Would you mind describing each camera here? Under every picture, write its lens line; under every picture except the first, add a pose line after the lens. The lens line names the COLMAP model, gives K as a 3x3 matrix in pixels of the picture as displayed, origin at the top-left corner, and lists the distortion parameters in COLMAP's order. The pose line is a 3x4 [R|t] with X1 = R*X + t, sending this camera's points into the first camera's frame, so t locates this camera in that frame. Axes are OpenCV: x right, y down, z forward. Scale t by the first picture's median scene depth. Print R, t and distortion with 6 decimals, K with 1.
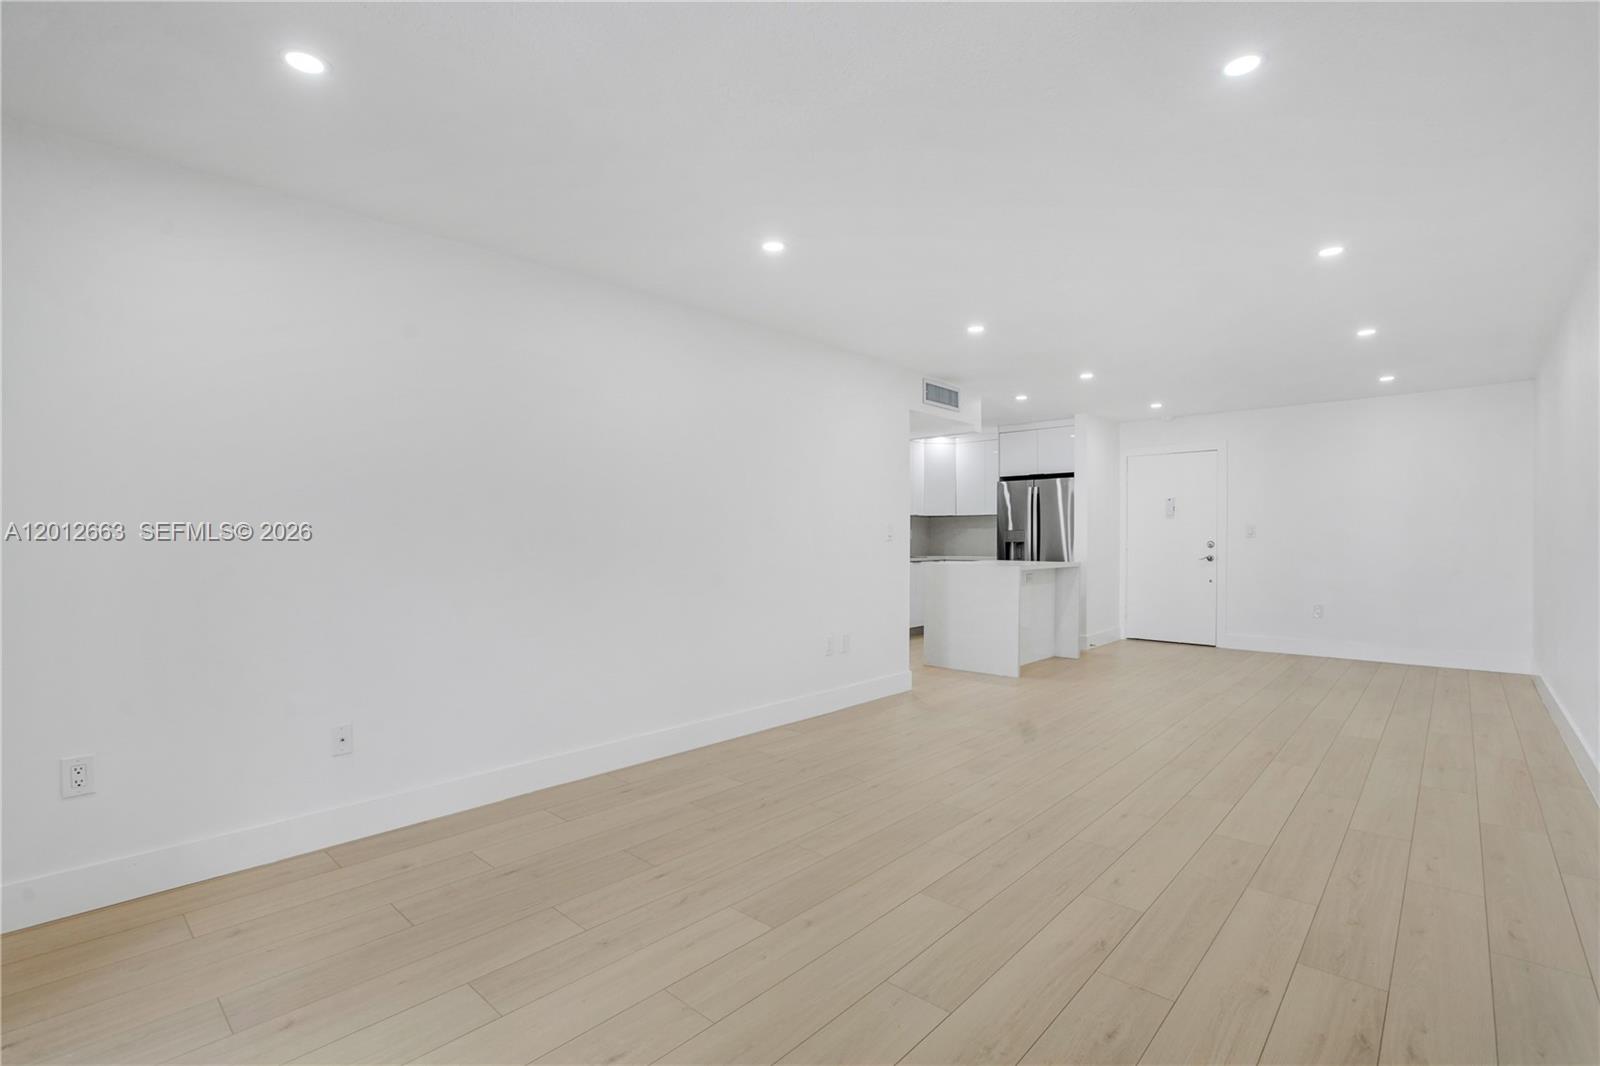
lens RADIAL K [[734.7, 0, 800.0], [0, 734.7, 533.0], [0, 0, 1]] dist [-0.050701, 0.015074]
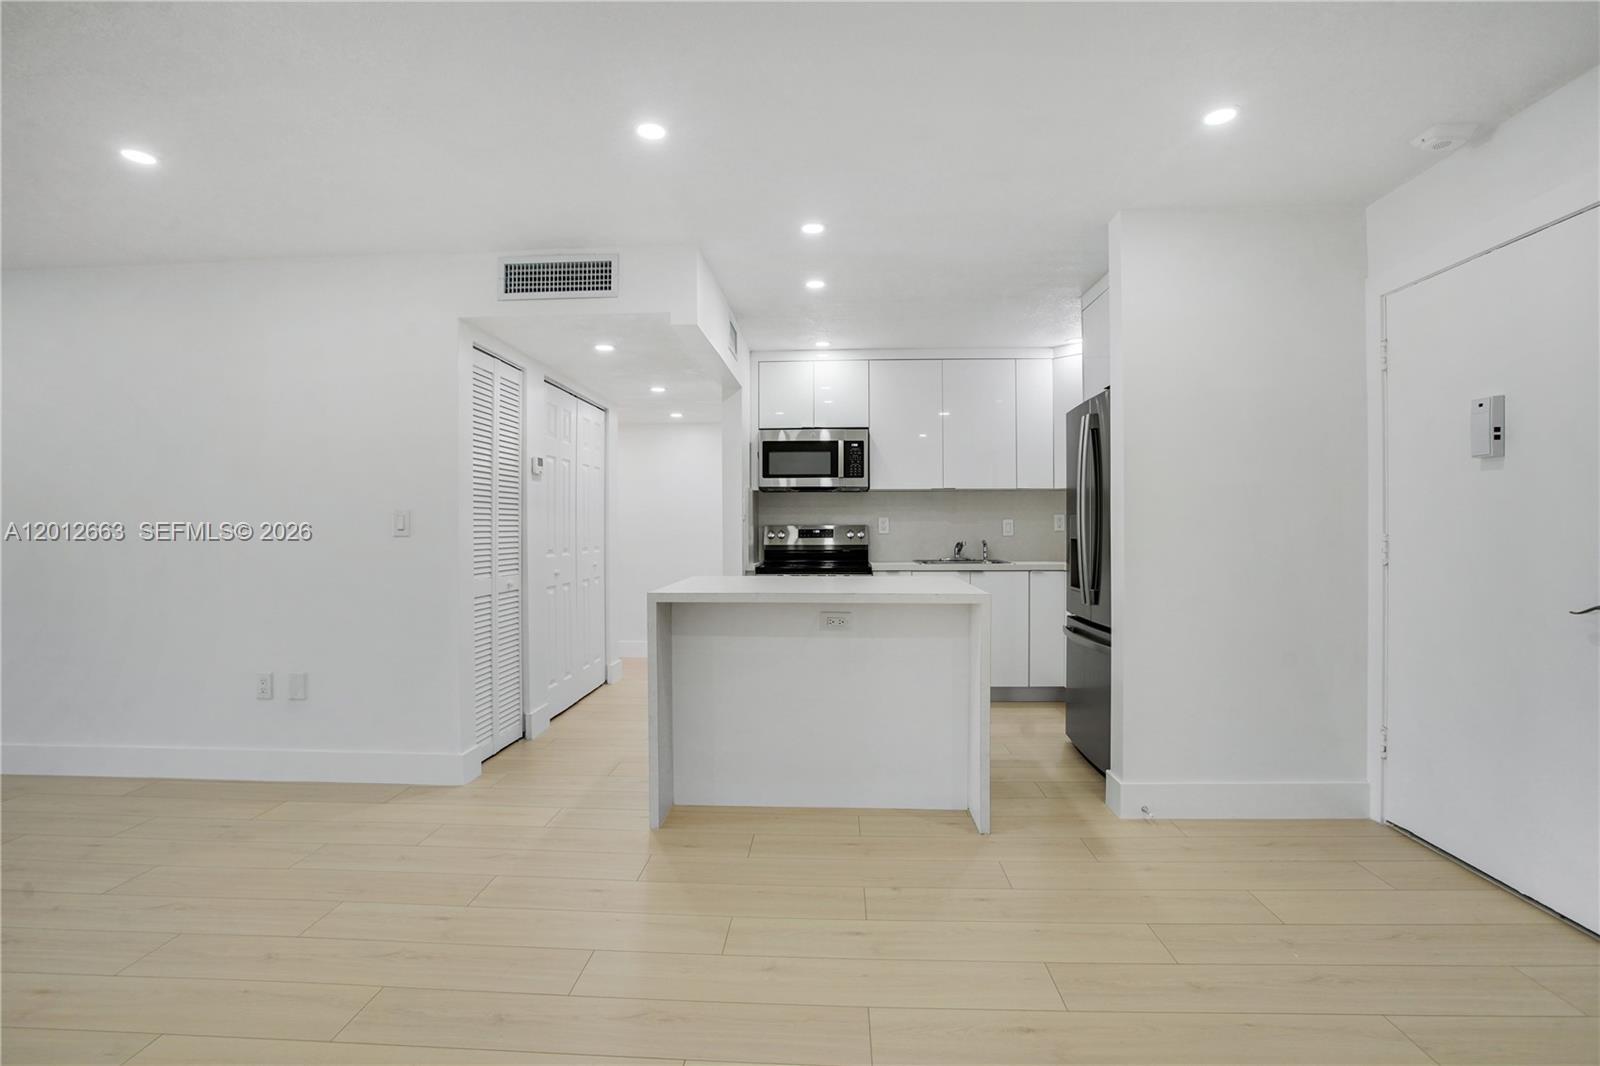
lens RADIAL K [[734.7, 0, 800.0], [0, 734.7, 533.0], [0, 0, 1]] dist [-0.050701, 0.015074]
pose [[0.638065, 0.009297, -0.769926, 0.575751], [0.006776, 0.999821, 0.017689, -0.002342], [0.769952, -0.016504, 0.637888, 0.615625]]
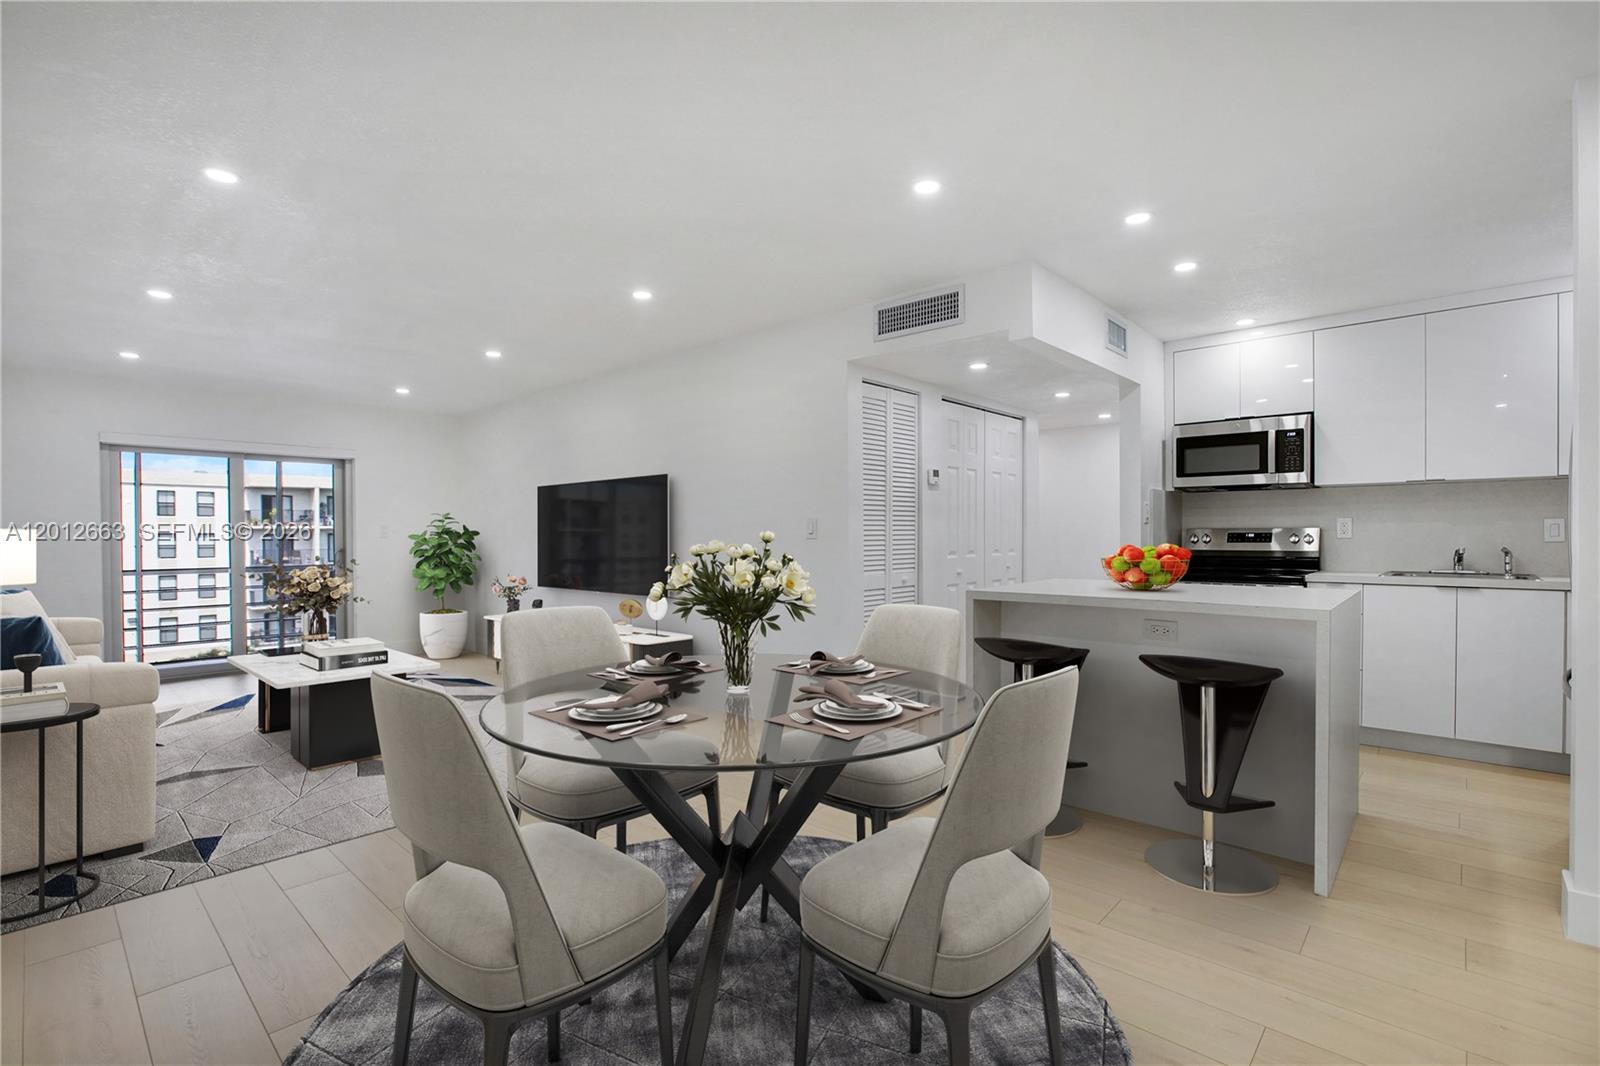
lens RADIAL K [[738.8, 0, 799.4], [0, 738.8, 541.3], [0, 0, 1]] dist [-0.051463, 0.020321]
pose [[0.006843, 0.016188, -0.999846, 0.653199], [0.014124, 0.999768, 0.016283, -0.001555], [0.999877, -0.014233, 0.006612, 0.695676]]
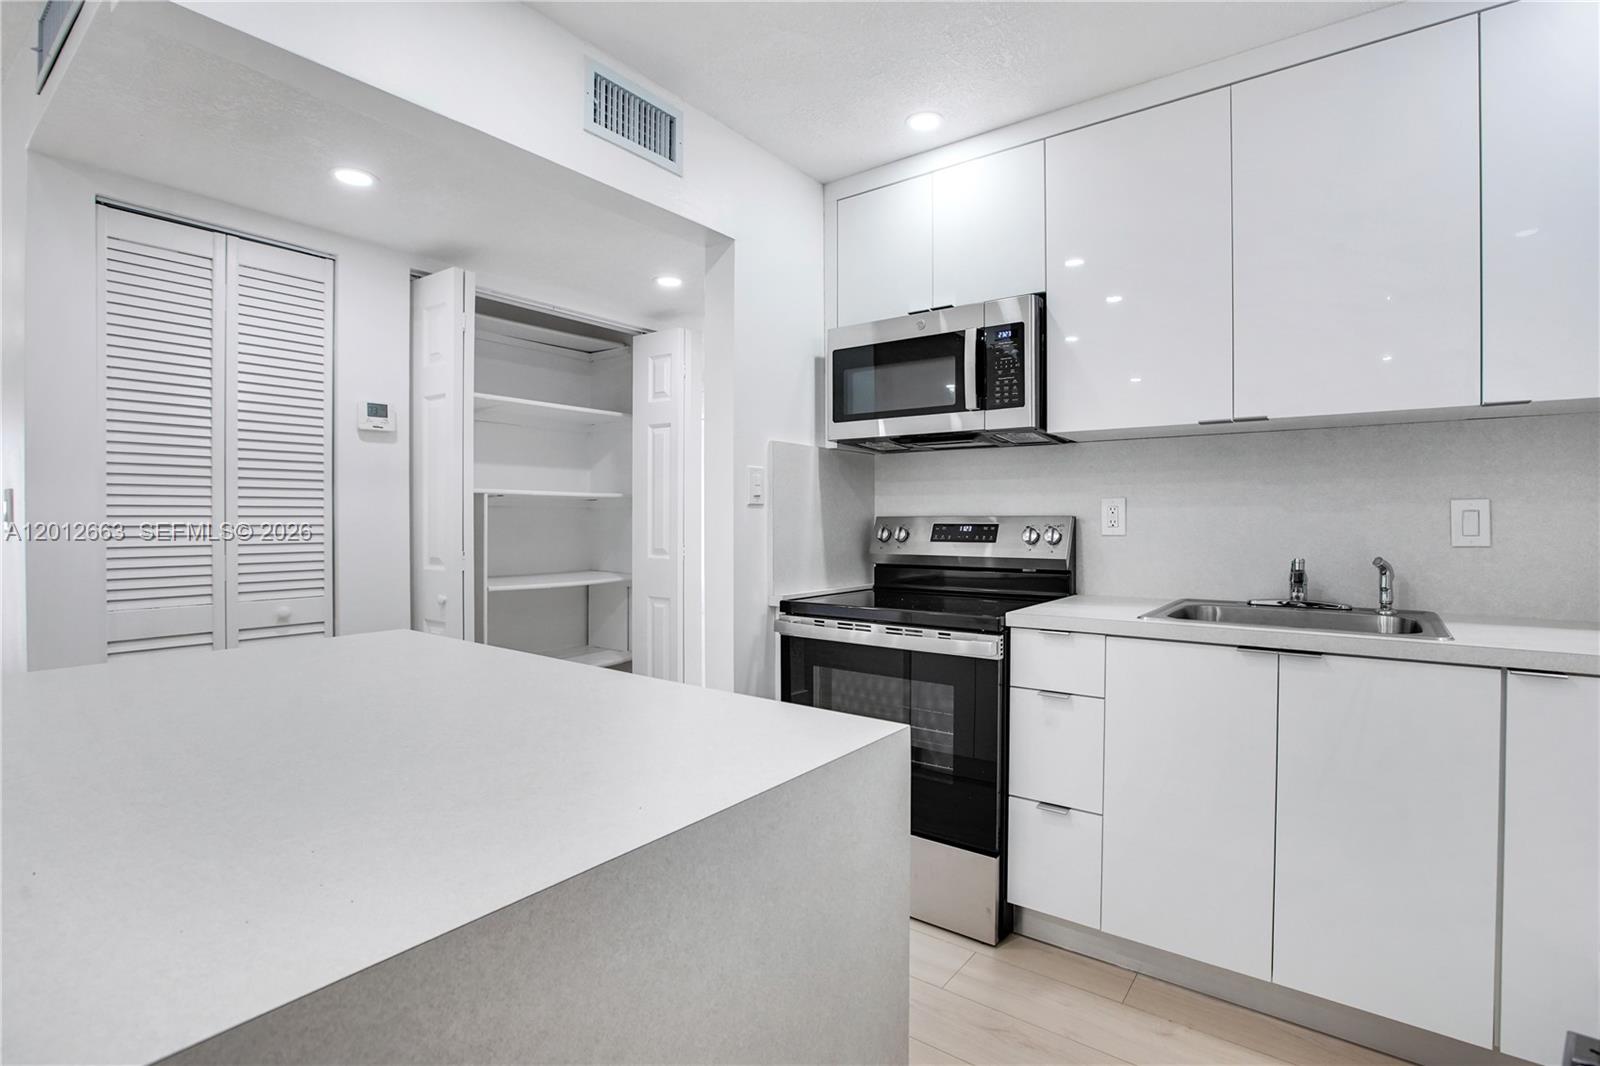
lens RADIAL K [[766.1, 0, 800.0], [0, 766.1, 533.0], [0, 0, 1]] dist [-0.053907, 0.023516]
pose [[0.110503, 0.023207, -0.993605, 0.387062], [0.009335, 0.999659, 0.024386, 0.001279], [0.993832, -0.011970, 0.110249, 0.968014]]
